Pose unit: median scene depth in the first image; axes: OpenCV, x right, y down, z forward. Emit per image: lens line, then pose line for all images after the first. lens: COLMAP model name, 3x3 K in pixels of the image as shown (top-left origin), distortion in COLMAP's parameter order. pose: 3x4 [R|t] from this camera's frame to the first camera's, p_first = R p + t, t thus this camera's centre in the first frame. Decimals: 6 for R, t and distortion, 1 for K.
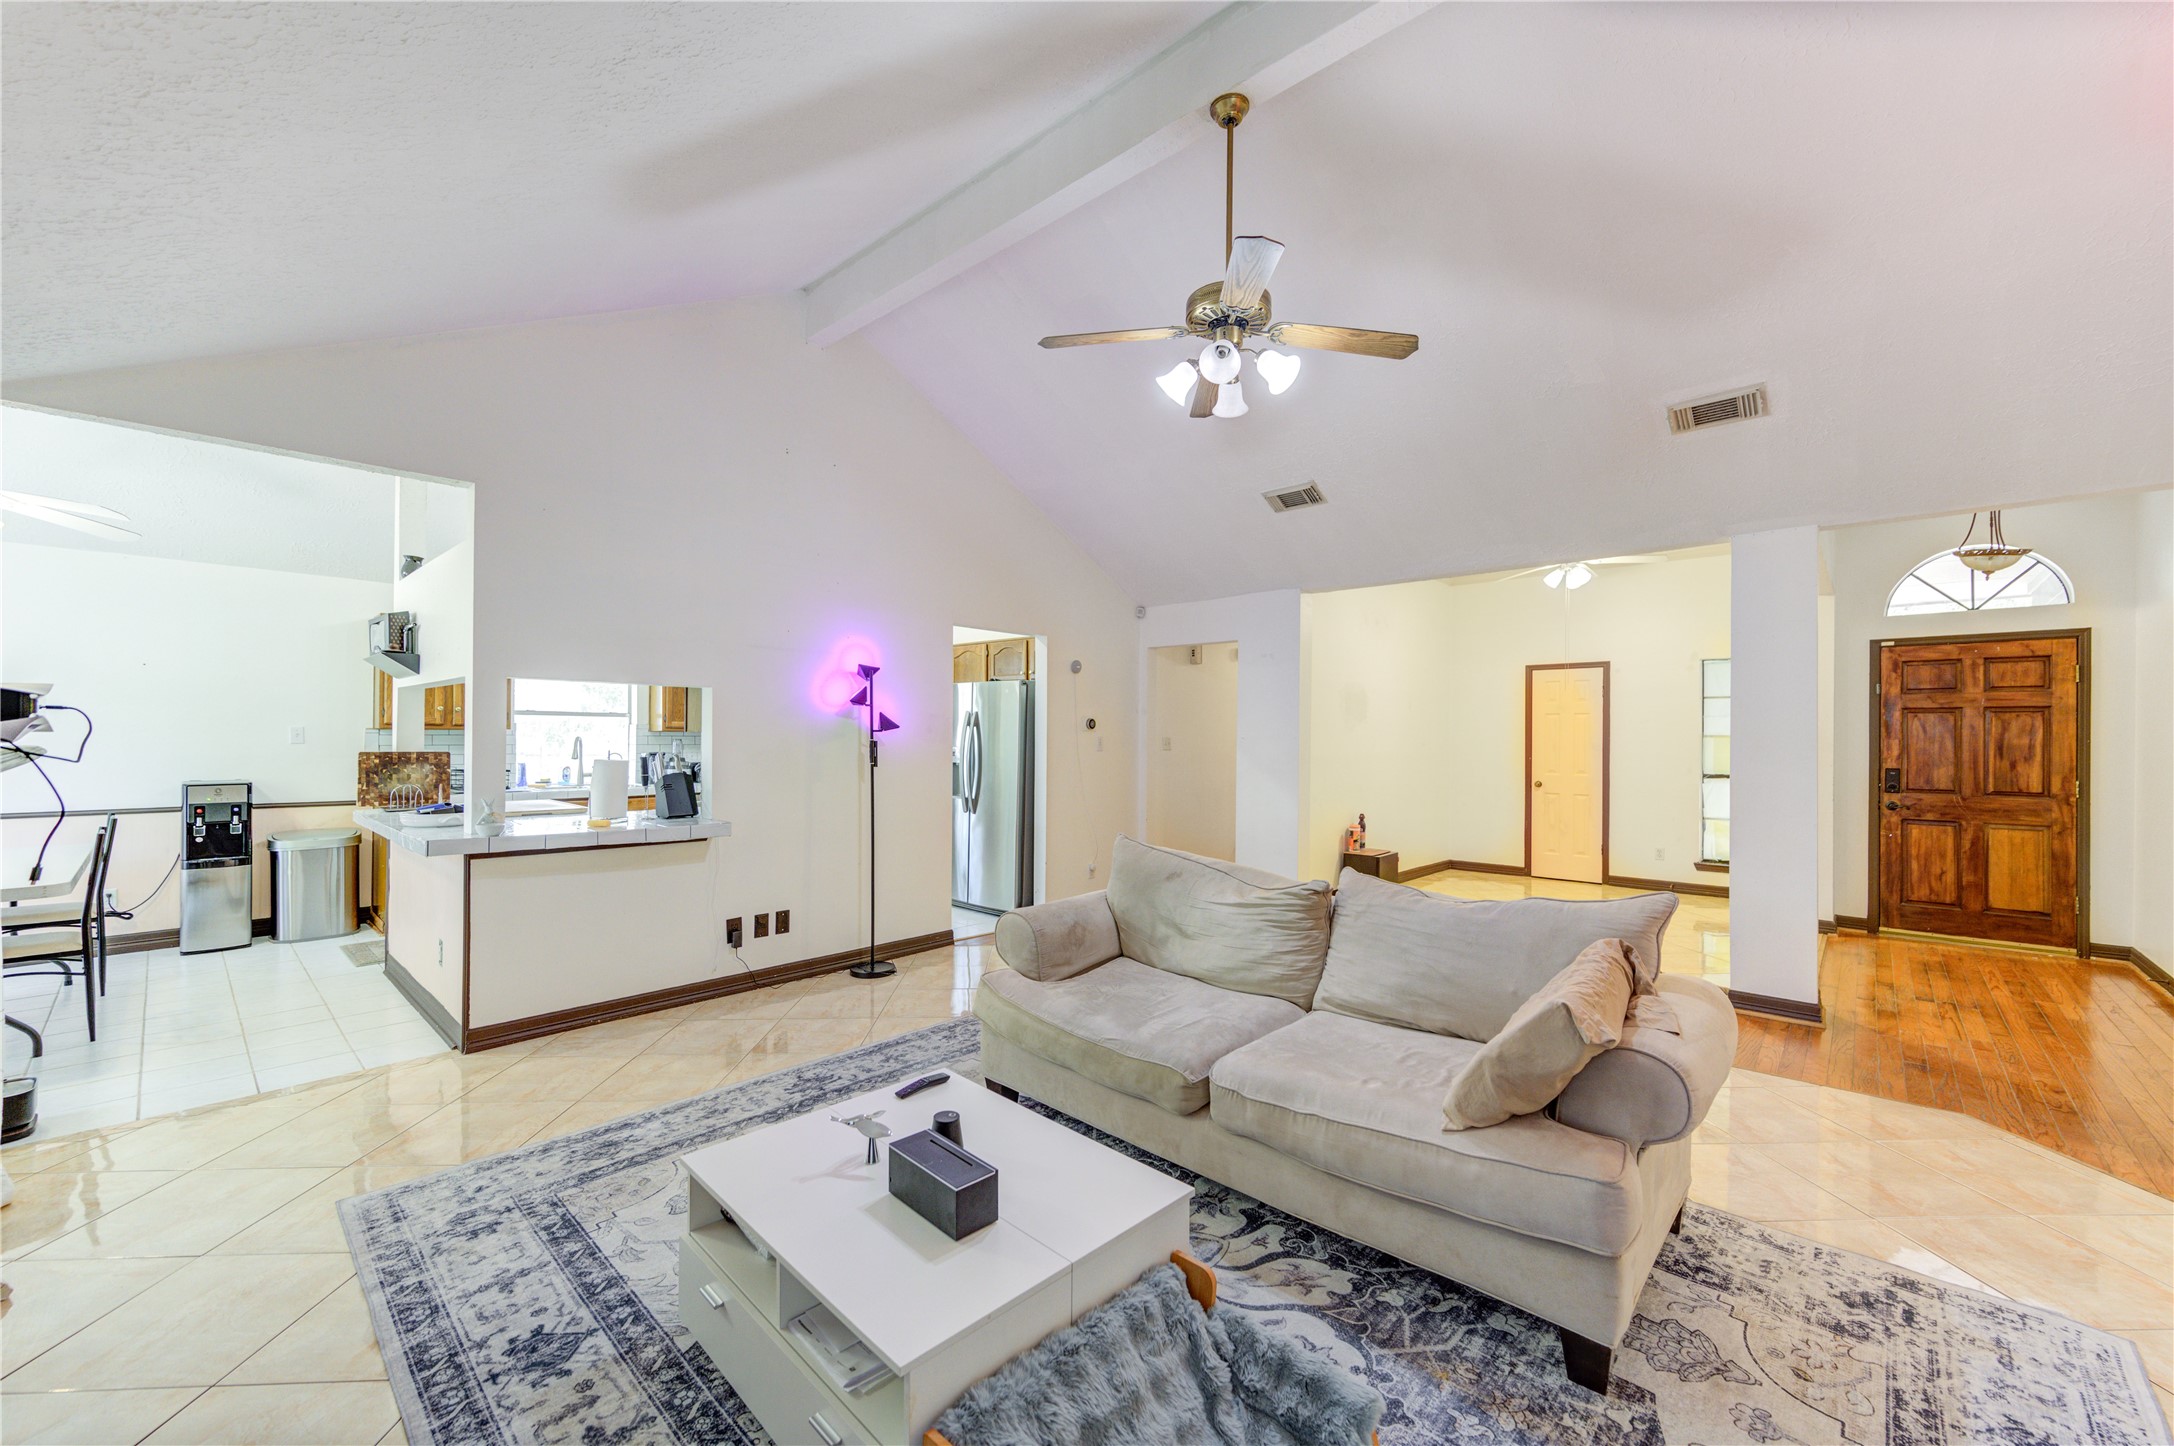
lens RADIAL K [[850.3, 0, 1091.6], [0, 850.3, 729.4], [0, 0, 1]] dist [0.004077, -0.000981]
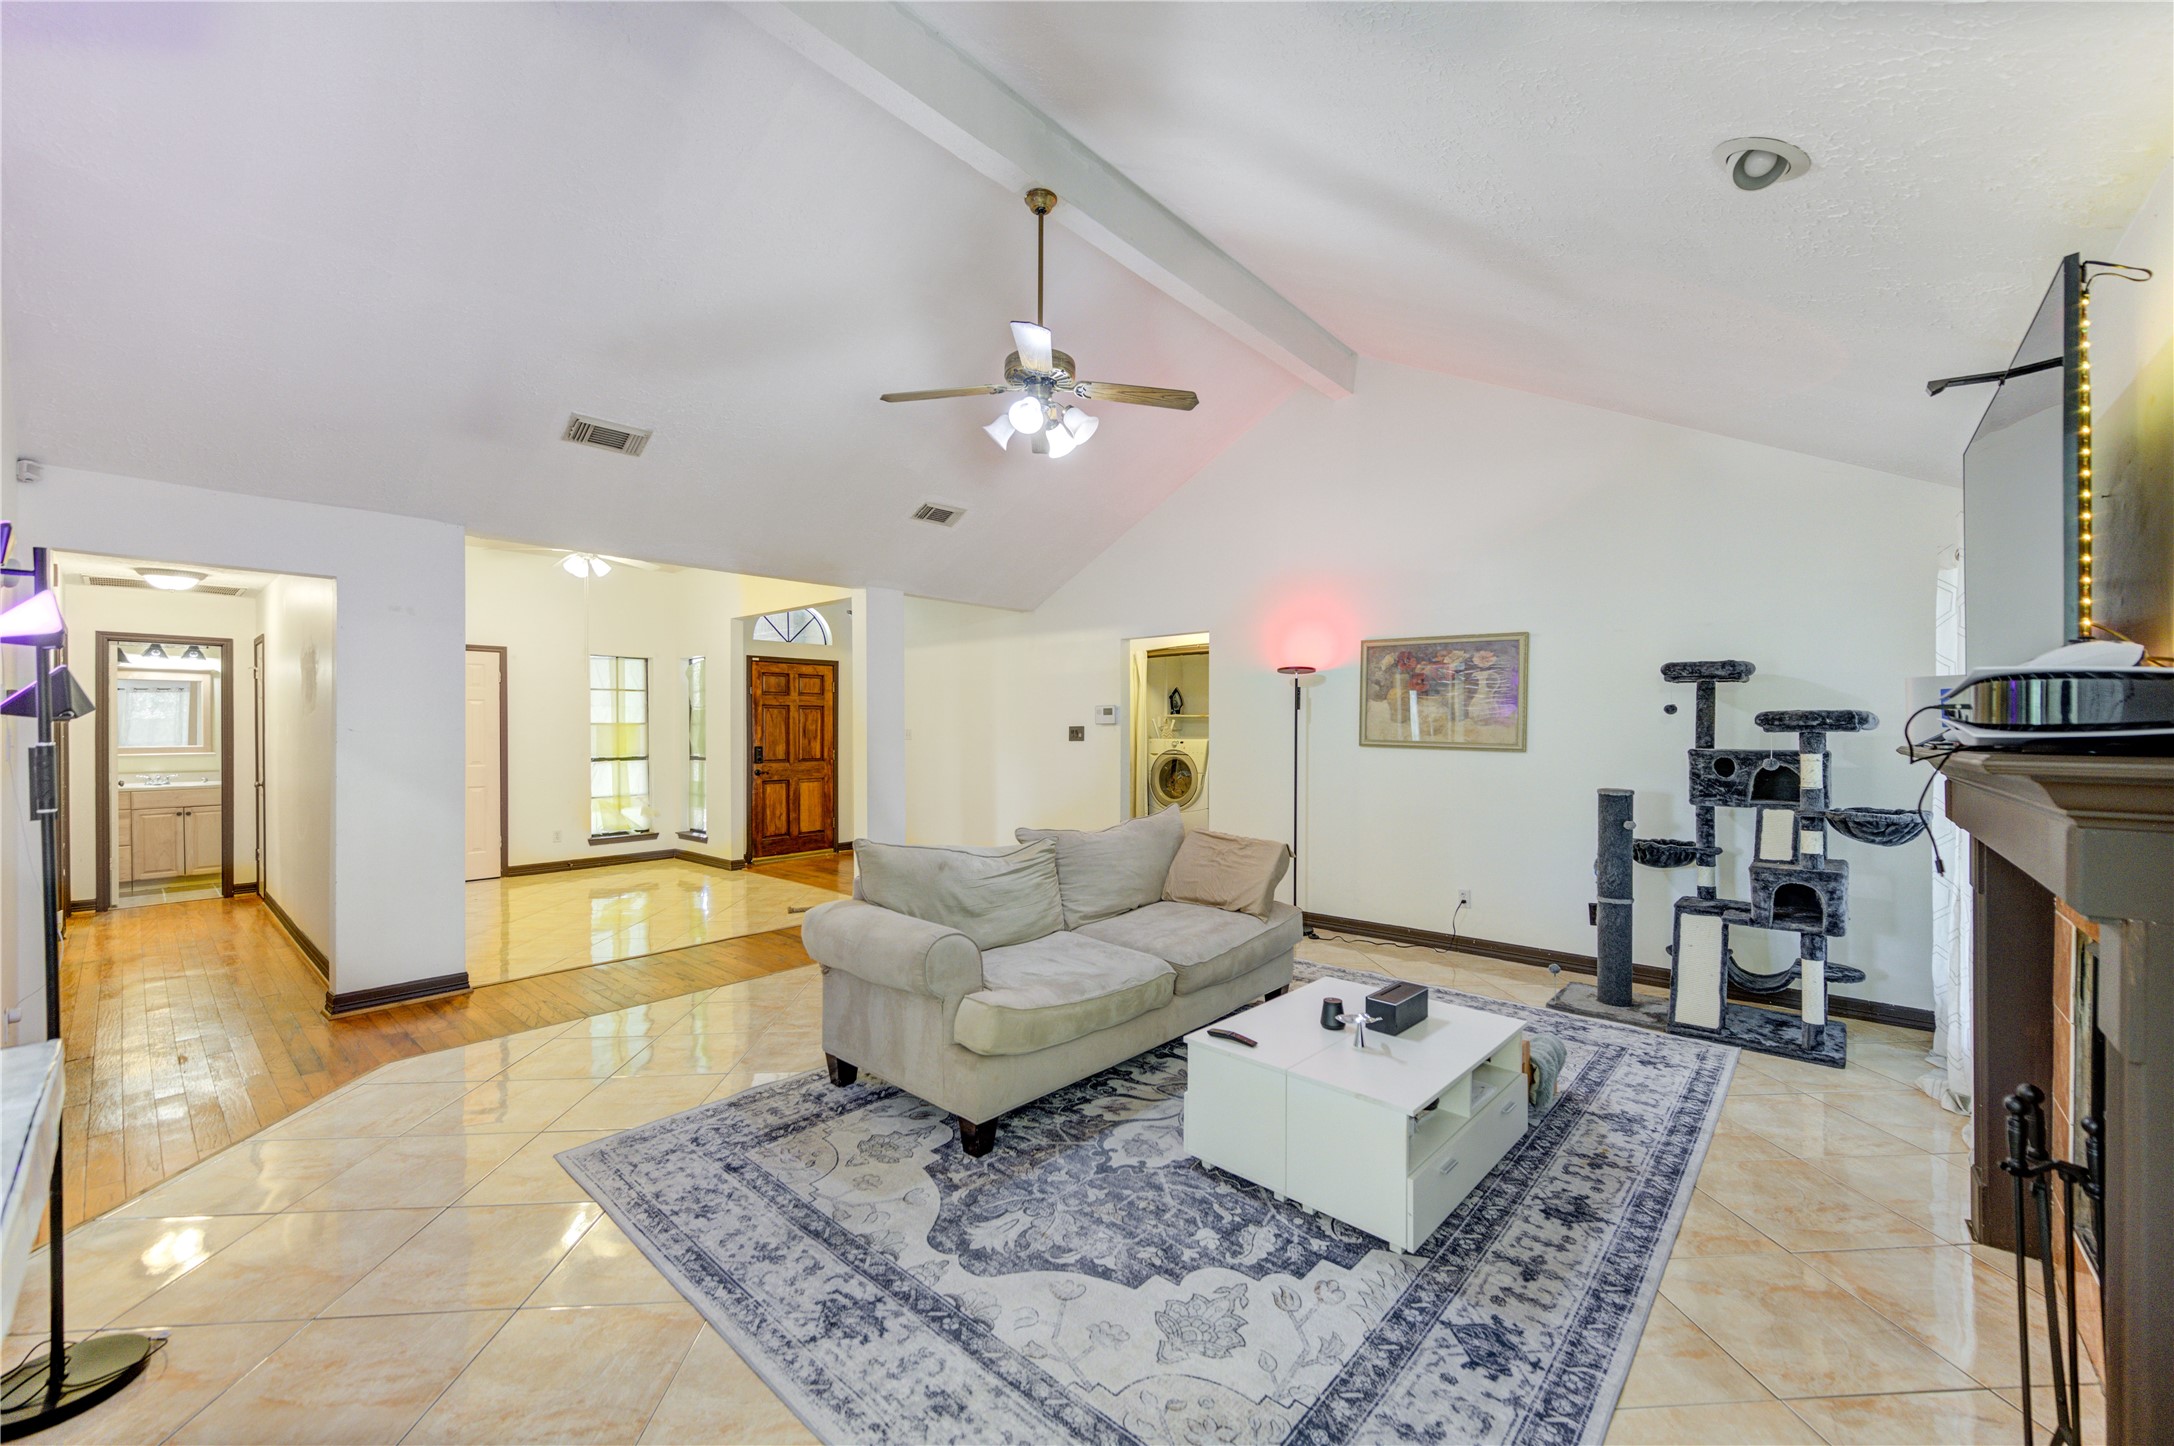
lens RADIAL K [[850.3, 0, 1095.9], [0, 850.3, 729.9], [0, 0, 1]] dist [0.004077, -0.000981]
pose [[-0.023334, -0.009521, 0.999682, -0.622284], [-0.008498, 0.999920, 0.009325, -0.000372], [-0.999692, -0.008278, -0.023413, 0.569943]]
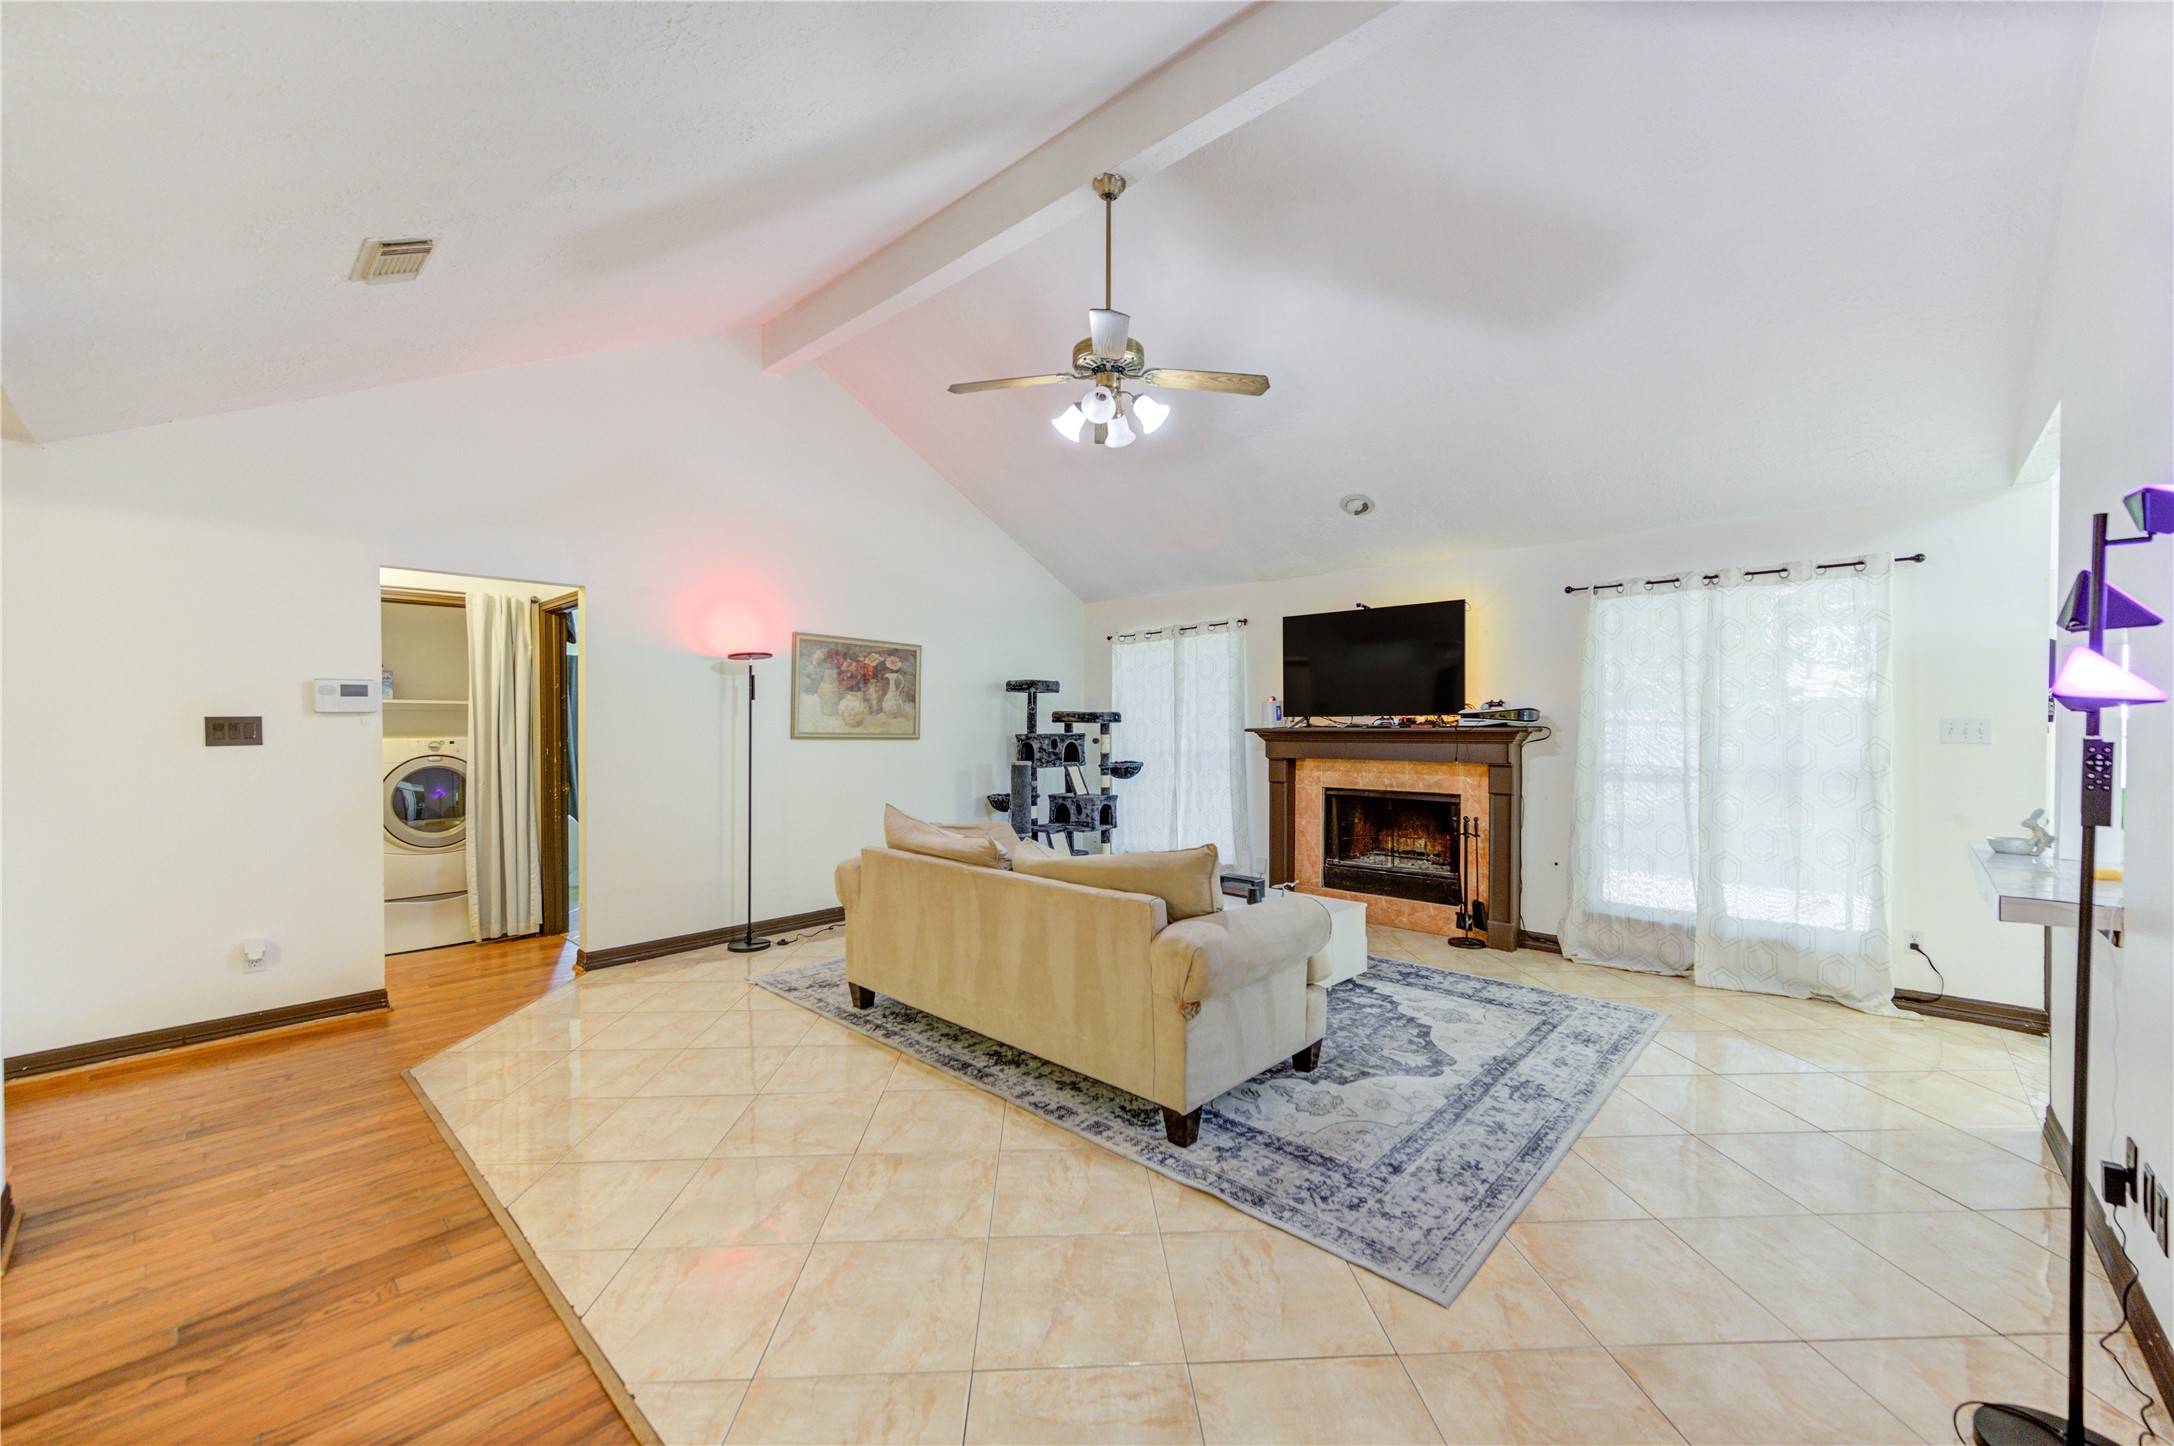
lens RADIAL K [[850.3, 0, 1090.9], [0, 850.3, 728.7], [0, 0, 1]] dist [0.004077, -0.000981]
pose [[-0.999968, -0.008024, -0.000250, 0.108462], [-0.008024, 0.999968, 0.000678, 0.011249], [0.000245, 0.000680, -1.000000, 1.311702]]
